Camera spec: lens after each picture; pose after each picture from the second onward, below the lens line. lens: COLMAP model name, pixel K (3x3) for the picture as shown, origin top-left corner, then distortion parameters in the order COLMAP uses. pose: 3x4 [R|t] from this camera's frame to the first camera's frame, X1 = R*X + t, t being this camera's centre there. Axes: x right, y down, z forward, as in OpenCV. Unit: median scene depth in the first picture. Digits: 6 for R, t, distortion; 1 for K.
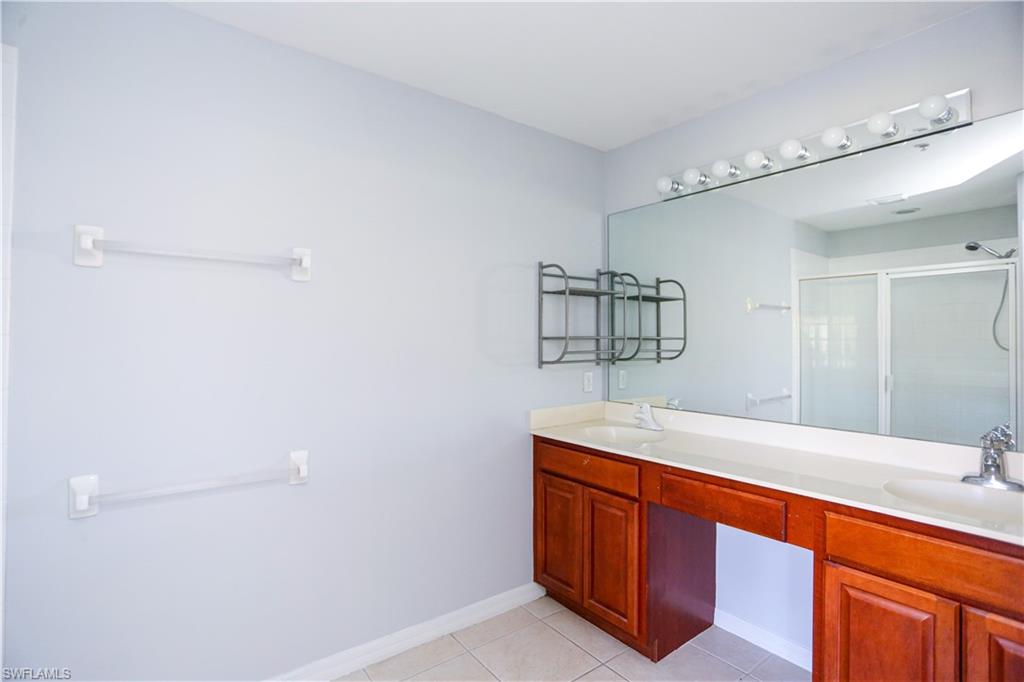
lens RADIAL K [[509.1, 0, 518.3], [0, 509.1, 324.5], [0, 0, 1]] dist [-0.071124, 0.035503]
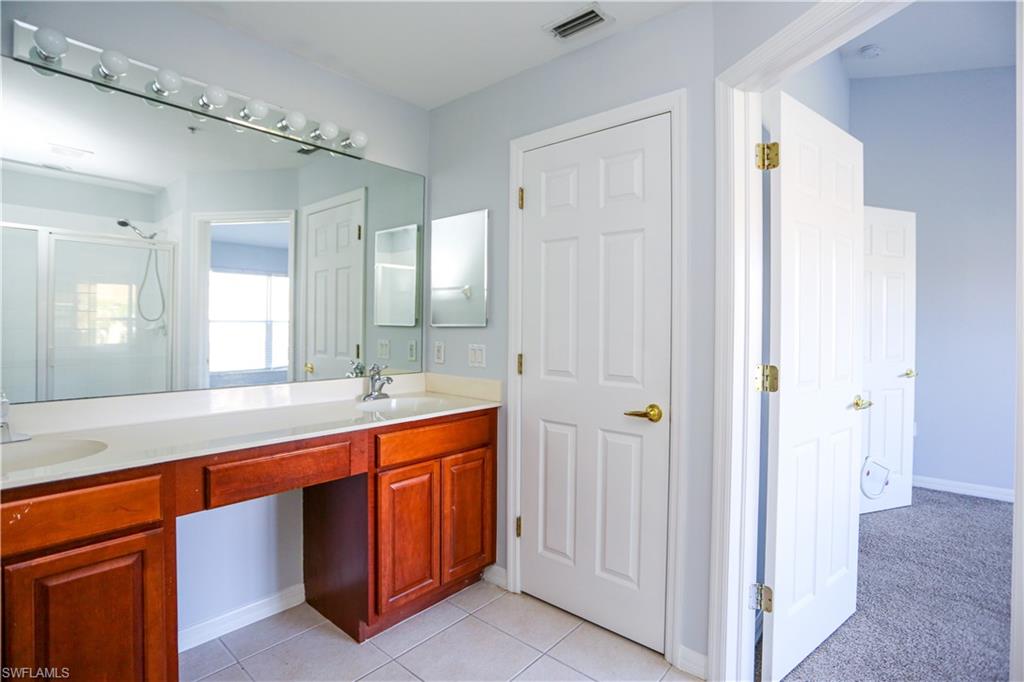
lens RADIAL K [[509.1, 0, 518.3], [0, 509.1, 324.5], [0, 0, 1]] dist [-0.071124, 0.035503]
pose [[-0.213613, 0.000525, 0.976918, -0.391063], [-0.035457, 0.999337, -0.008290, 0.051881], [-0.976275, -0.036409, -0.213453, 0.514901]]
